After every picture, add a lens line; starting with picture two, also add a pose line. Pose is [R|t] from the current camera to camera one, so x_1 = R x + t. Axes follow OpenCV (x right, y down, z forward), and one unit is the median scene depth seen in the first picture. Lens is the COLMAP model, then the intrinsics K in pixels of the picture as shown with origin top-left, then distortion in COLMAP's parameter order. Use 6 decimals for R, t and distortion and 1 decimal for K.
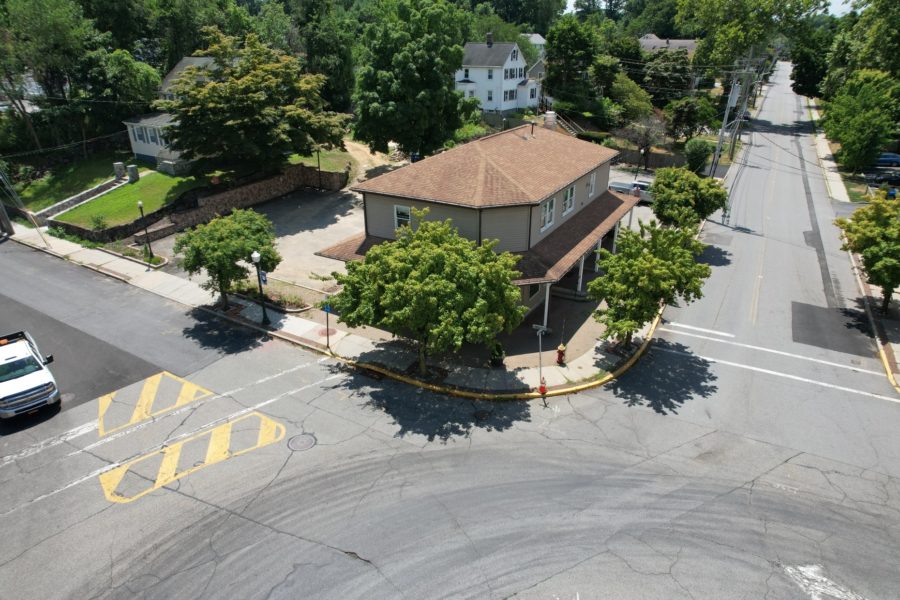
lens RADIAL K [[578.3, 0, 450.0], [0, 578.3, 300.0], [0, 0, 1]] dist [-0.085357, 0.075498]
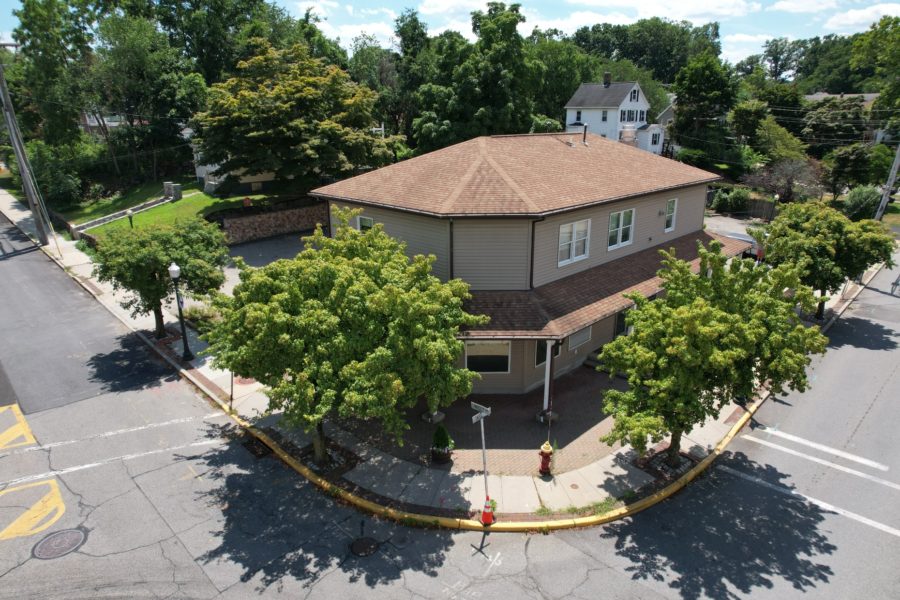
lens RADIAL K [[578.3, 0, 450.0], [0, 578.3, 300.0], [0, 0, 1]] dist [-0.085357, 0.075498]
pose [[0.966600, 0.079695, -0.243586, 0.214379], [-0.106931, 0.989154, -0.100699, 0.001479], [0.232919, 0.123383, 0.964638, 0.355394]]
